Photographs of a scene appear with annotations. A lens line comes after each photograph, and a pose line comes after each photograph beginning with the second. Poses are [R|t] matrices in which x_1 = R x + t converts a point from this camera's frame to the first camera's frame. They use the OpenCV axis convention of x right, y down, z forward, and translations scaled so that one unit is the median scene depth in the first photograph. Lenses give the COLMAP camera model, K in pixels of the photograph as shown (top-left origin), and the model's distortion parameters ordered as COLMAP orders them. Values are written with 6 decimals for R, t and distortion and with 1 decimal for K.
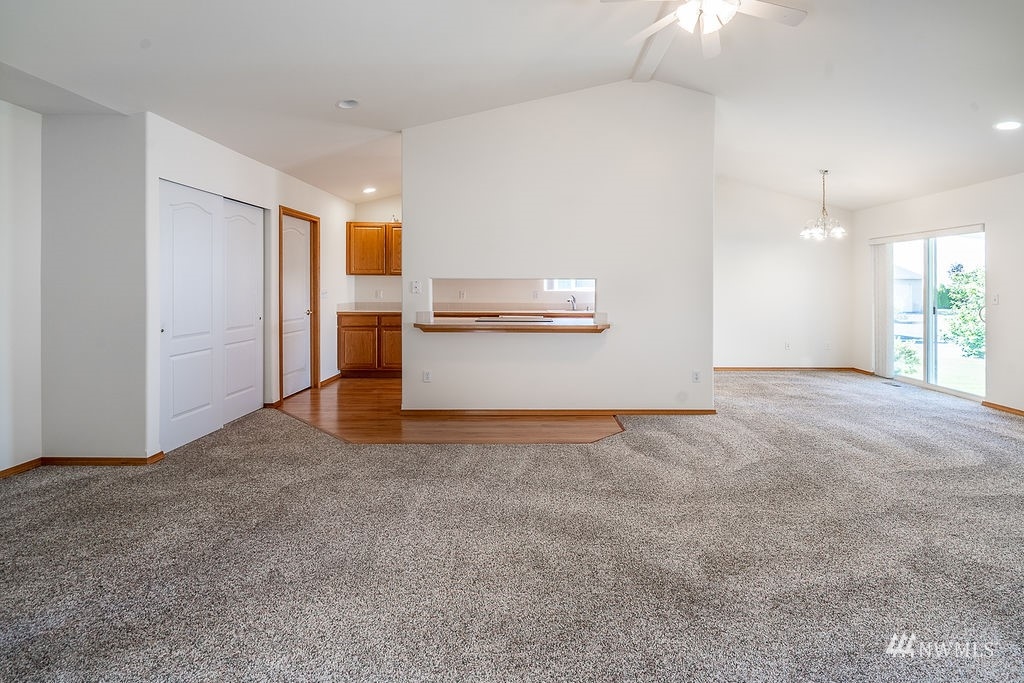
lens RADIAL K [[518.9, 0, 513.7], [0, 518.9, 283.1], [0, 0, 1]] dist [0.000524, 0.000462]
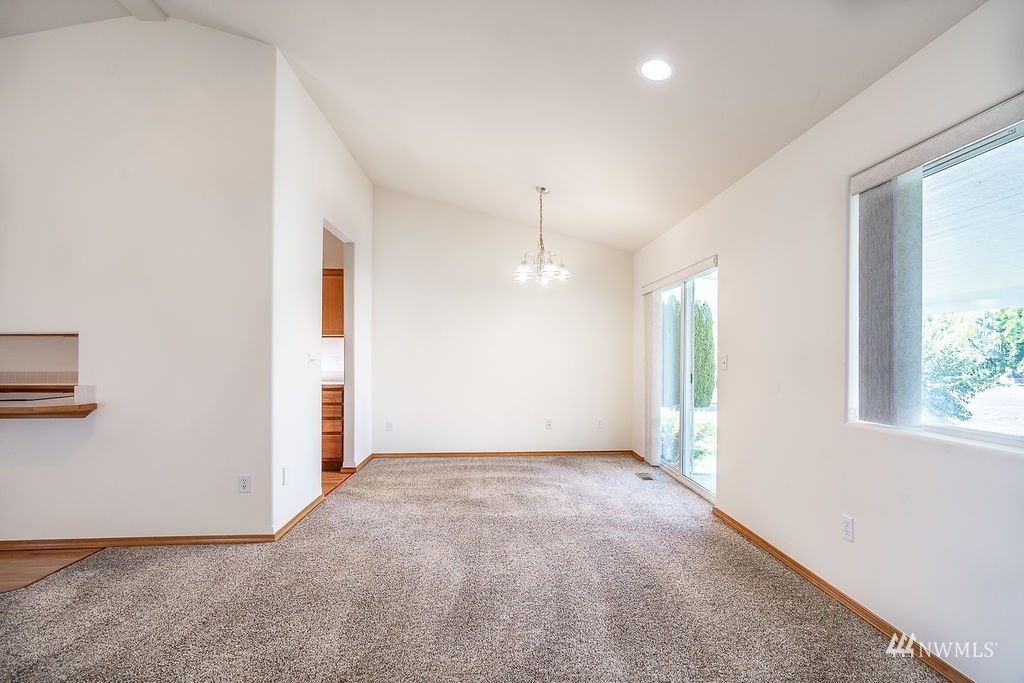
lens RADIAL K [[493.2, 0, 515.3], [0, 493.2, 358.5], [0, 0, 1]] dist [0.002305, 0.000505]
pose [[0.999300, -0.005278, 0.037036, 0.878090], [0.005048, 0.999967, 0.006318, 0.030985], [-0.037068, -0.006127, 0.999294, 0.498385]]
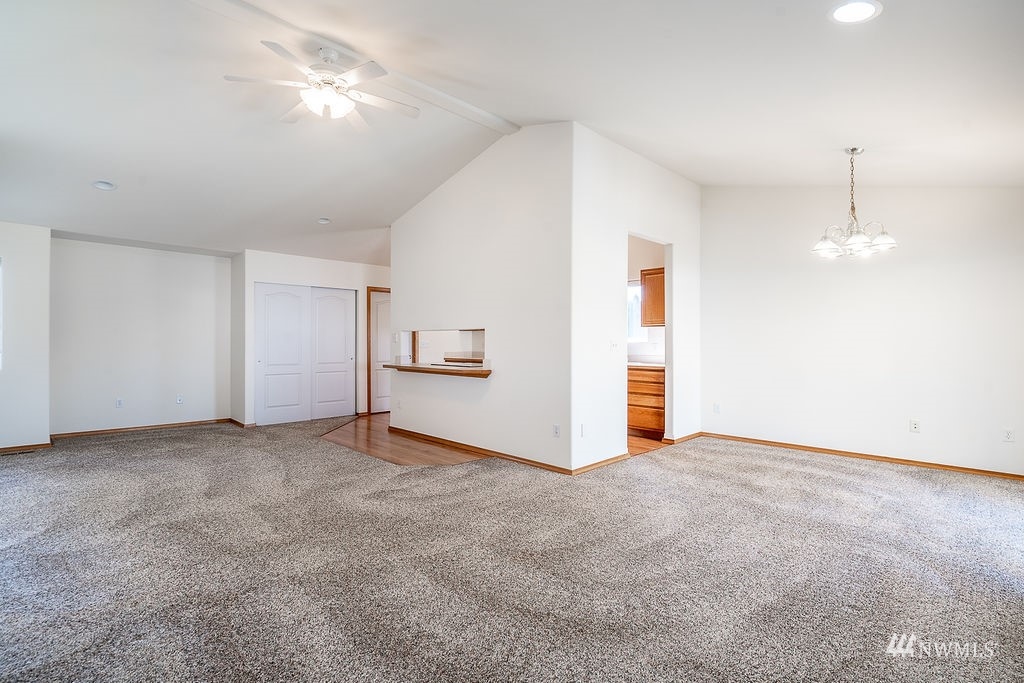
lens RADIAL K [[476.7, 0, 512.0], [0, 476.7, 341.5], [0, 0, 1]] dist [0.000645, 0.000218]
pose [[0.676085, -0.008268, -0.736777, 1.224916], [0.005155, 0.999966, -0.006491, 0.035464], [0.736806, 0.000591, 0.676104, 0.483324]]
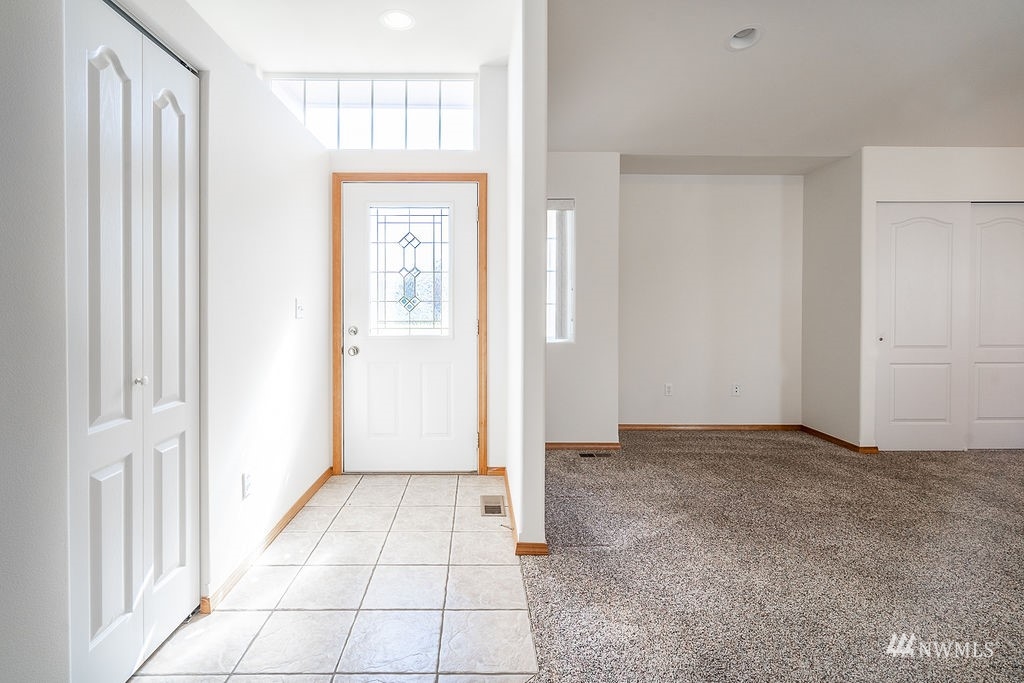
lens RADIAL K [[489.3, 0, 474.2], [0, 489.3, 312.0], [0, 0, 1]] dist [0.001099, 0.000173]
pose [[-0.034899, 0.001618, -0.999390, 0.389970], [0.001957, 0.999997, 0.001550, 0.029857], [0.999389, -0.001902, -0.034903, 0.166886]]
